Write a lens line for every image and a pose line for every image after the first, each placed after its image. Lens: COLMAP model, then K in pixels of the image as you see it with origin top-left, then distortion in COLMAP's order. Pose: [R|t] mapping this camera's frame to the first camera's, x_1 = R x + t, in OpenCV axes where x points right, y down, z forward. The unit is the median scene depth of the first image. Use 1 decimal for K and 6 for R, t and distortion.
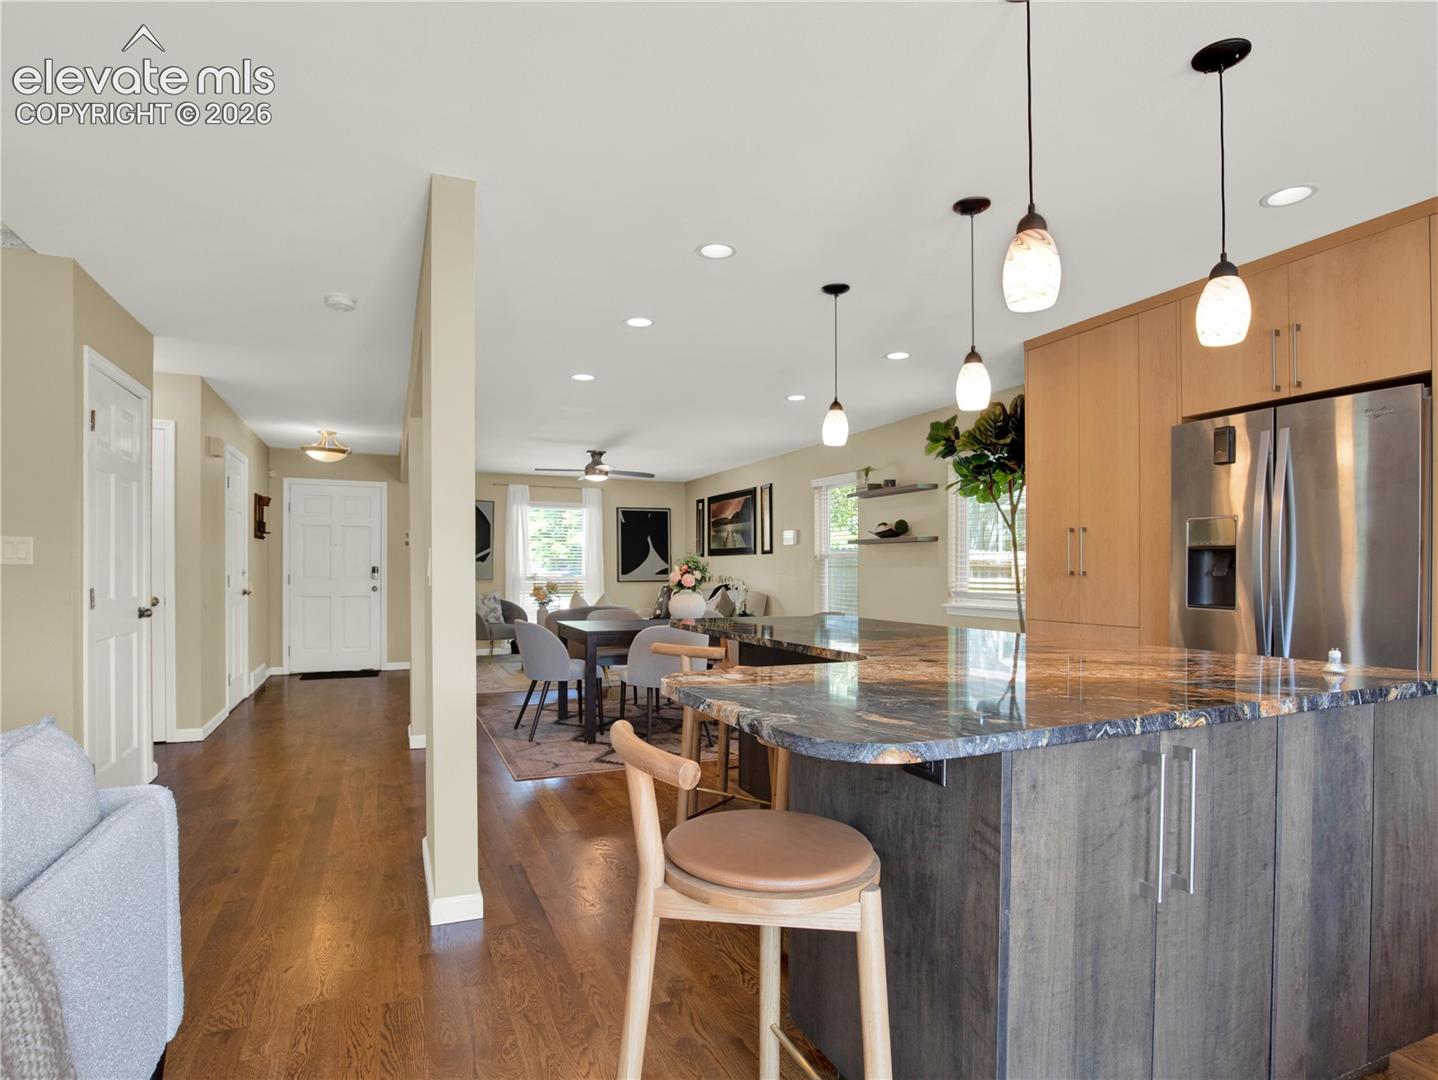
lens RADIAL K [[763.2, 0, 690.3], [0, 763.2, 558.7], [0, 0, 1]] dist [-0.021471, -0.000280]
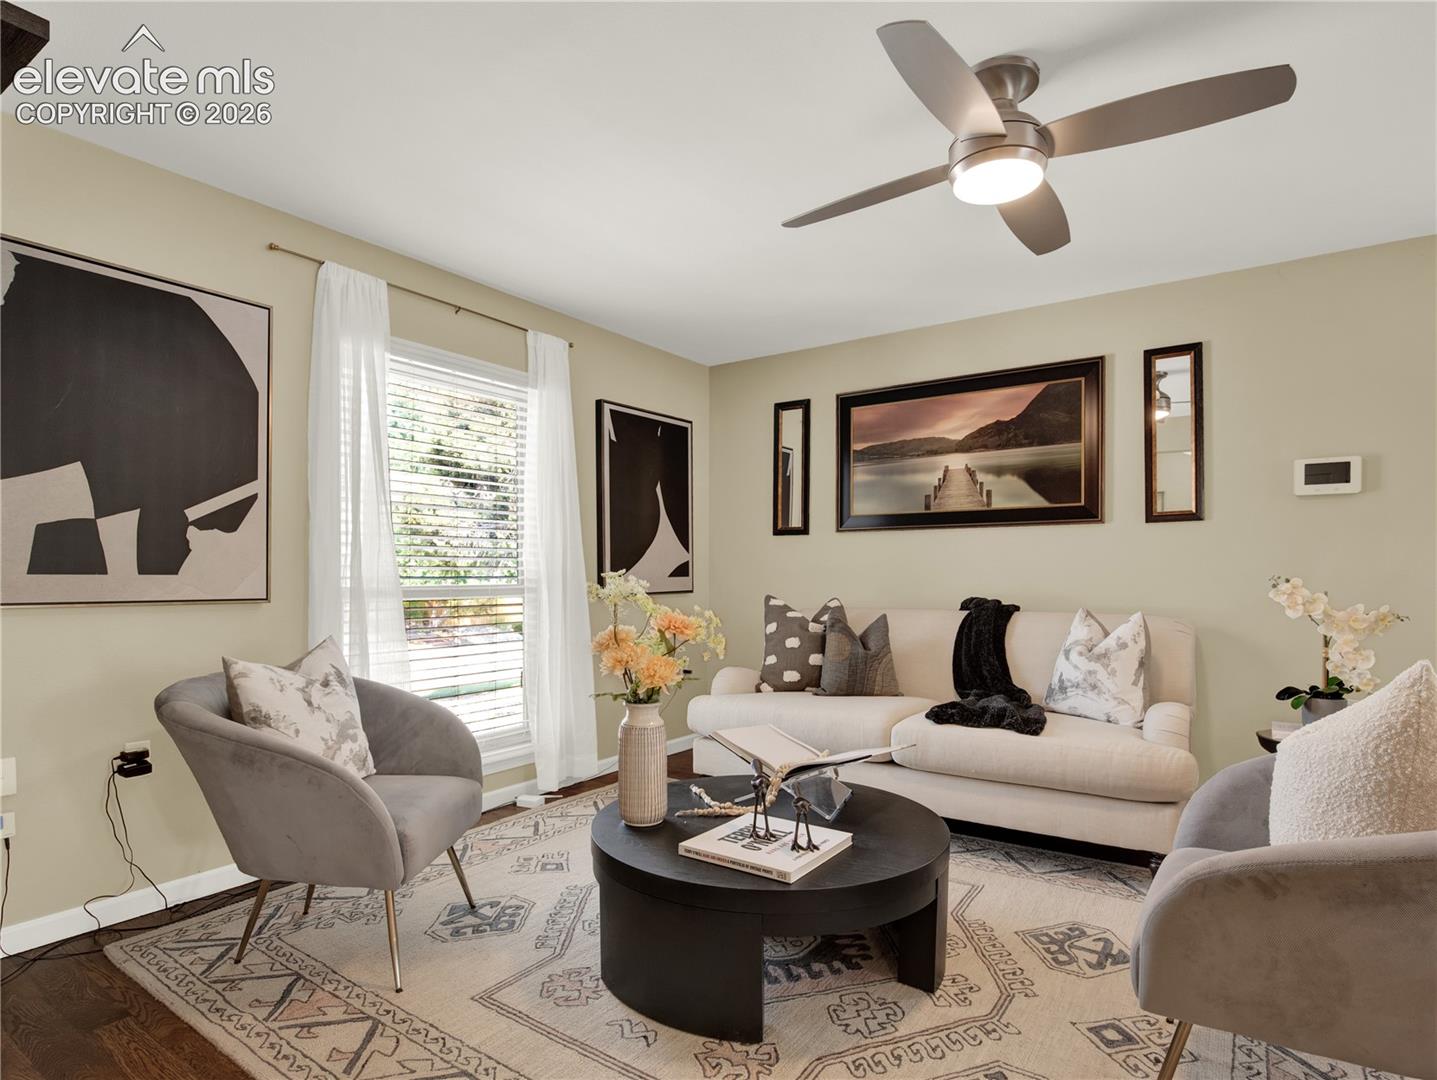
lens RADIAL K [[781.3, 0, 725.3], [0, 781.3, 575.6], [0, 0, 1]] dist [-0.029112, 0.000094]
pose [[0.824962, -0.008866, 0.565119, -0.277935], [-0.000319, 0.999870, 0.016151, 0.014263], [-0.565189, -0.013505, 0.824851, 0.678708]]
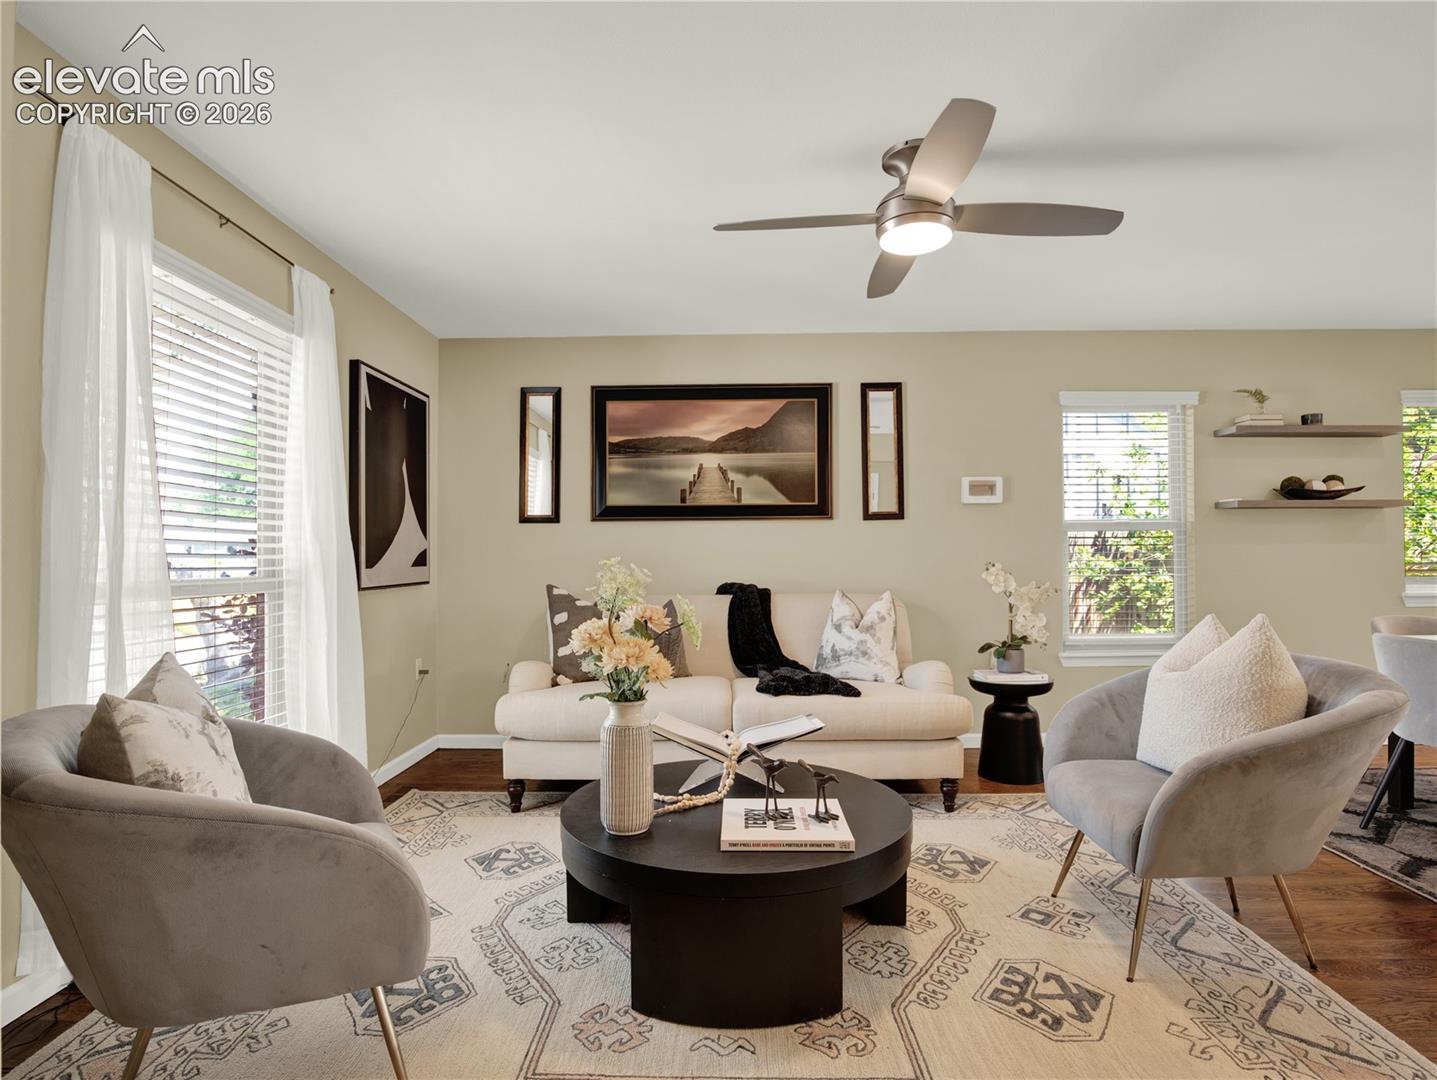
lens RADIAL K [[753.6, 0, 718.5], [0, 753.6, 540.0], [0, 0, 1]] dist [-0.027023, -0.000815]
pose [[0.374571, 0.017139, 0.927040, -0.349311], [-0.003154, 0.999847, -0.017211, 0.014765], [-0.927193, 0.003522, 0.374567, 0.777843]]
